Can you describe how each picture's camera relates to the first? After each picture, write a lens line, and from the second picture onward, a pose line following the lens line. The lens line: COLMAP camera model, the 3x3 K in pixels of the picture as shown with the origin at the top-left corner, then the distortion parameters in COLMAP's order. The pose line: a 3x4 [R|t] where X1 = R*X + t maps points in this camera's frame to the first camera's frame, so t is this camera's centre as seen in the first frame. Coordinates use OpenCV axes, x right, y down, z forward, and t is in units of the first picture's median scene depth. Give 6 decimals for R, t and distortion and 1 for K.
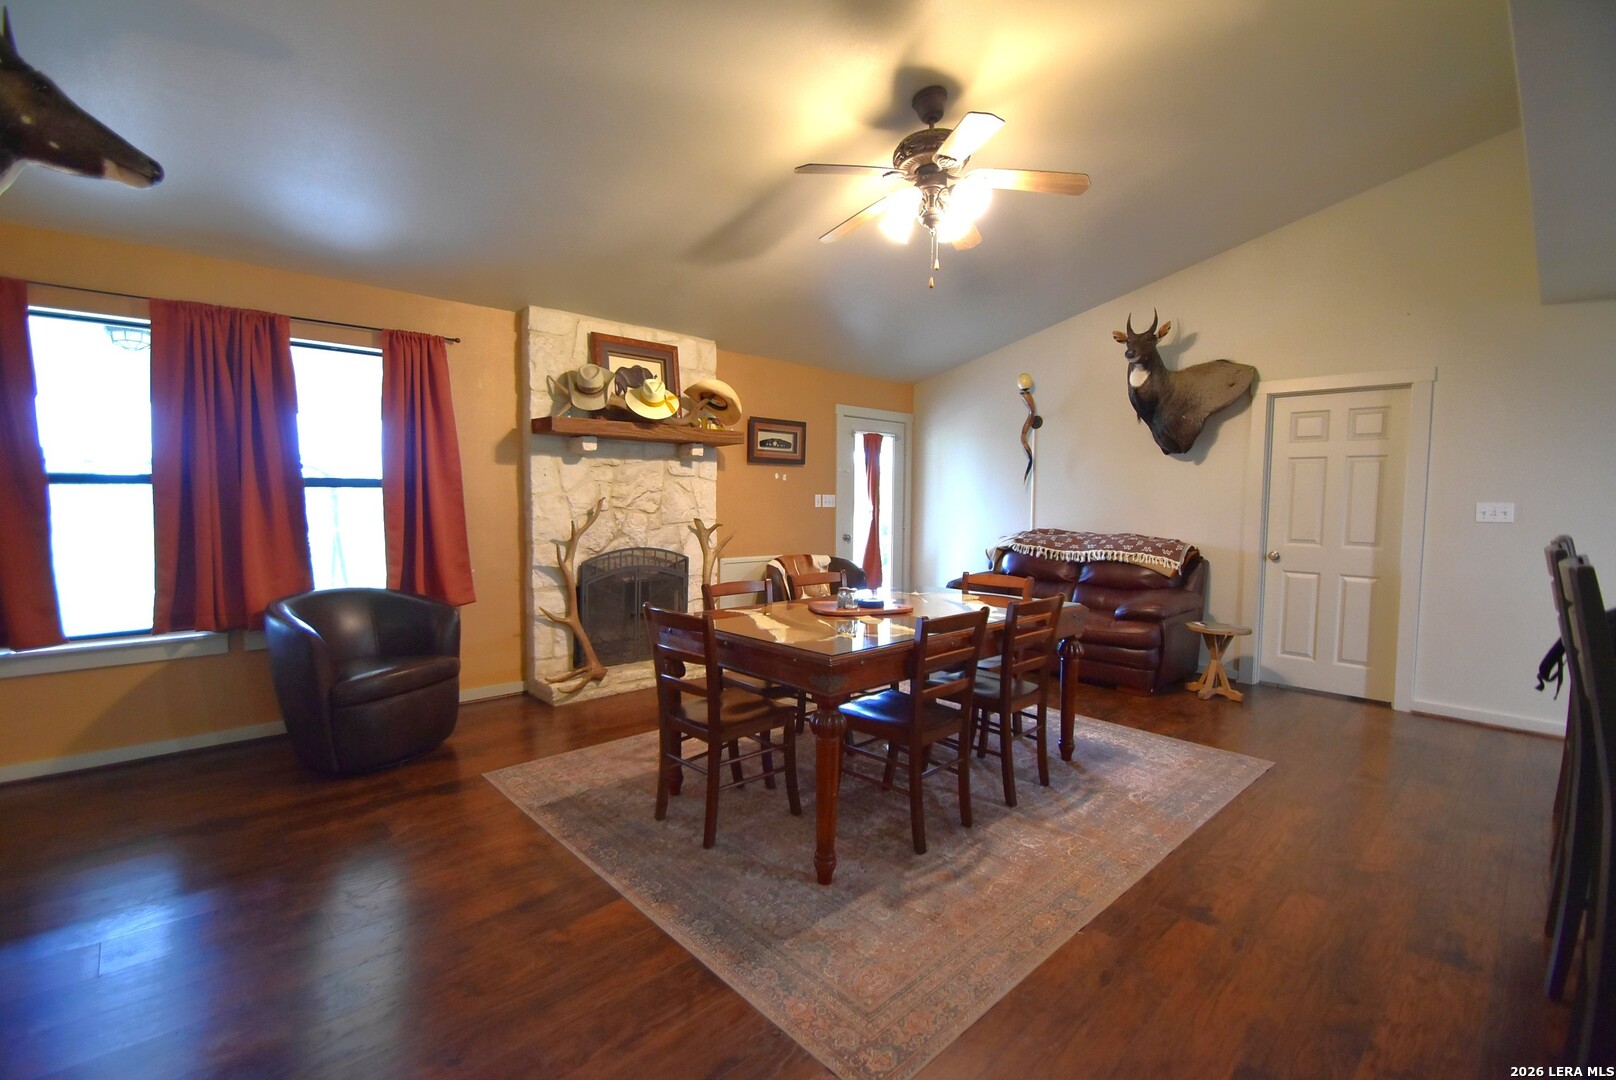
lens RADIAL K [[670.3, 0, 808.0], [0, 670.3, 540.0], [0, 0, 1]] dist [-0.001006, -0.000148]
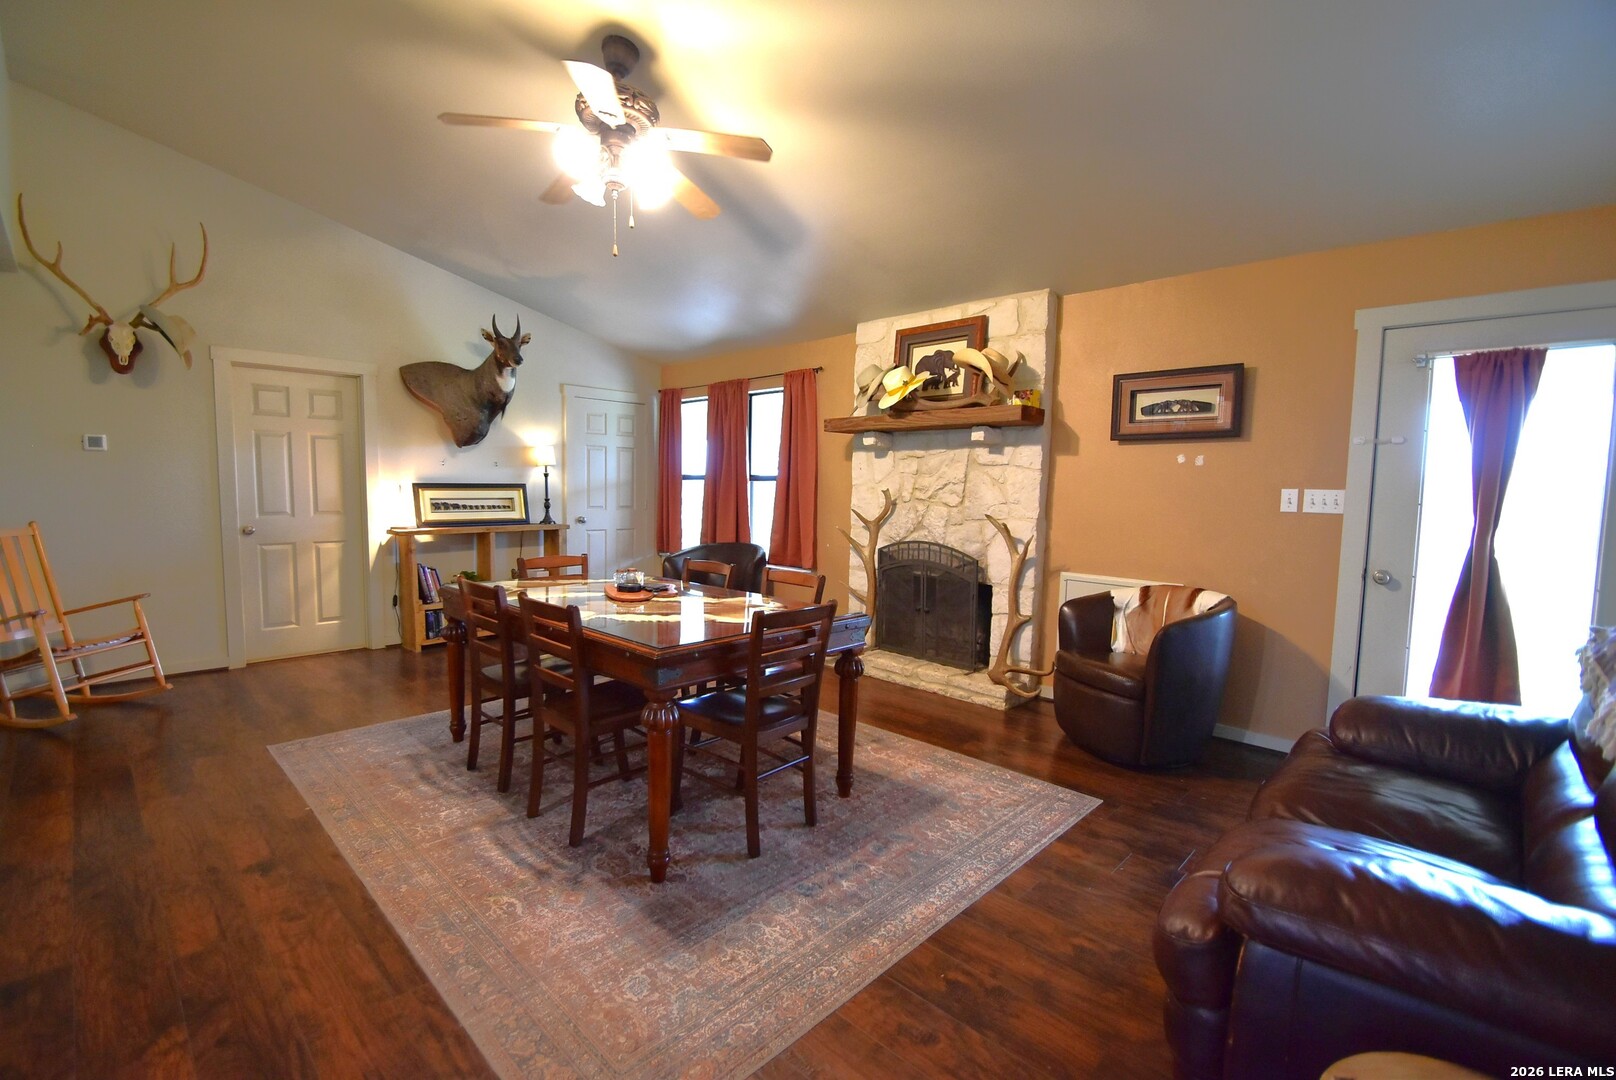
lens RADIAL K [[716.3, 0, 808.0], [0, 716.3, 540.0], [0, 0, 1]] dist [-0.003090, -0.000656]
pose [[0.074664, 0.070287, -0.994729, 0.781610], [-0.079782, 0.994736, 0.064299, -0.044761], [0.994012, 0.074560, 0.079878, 0.776067]]
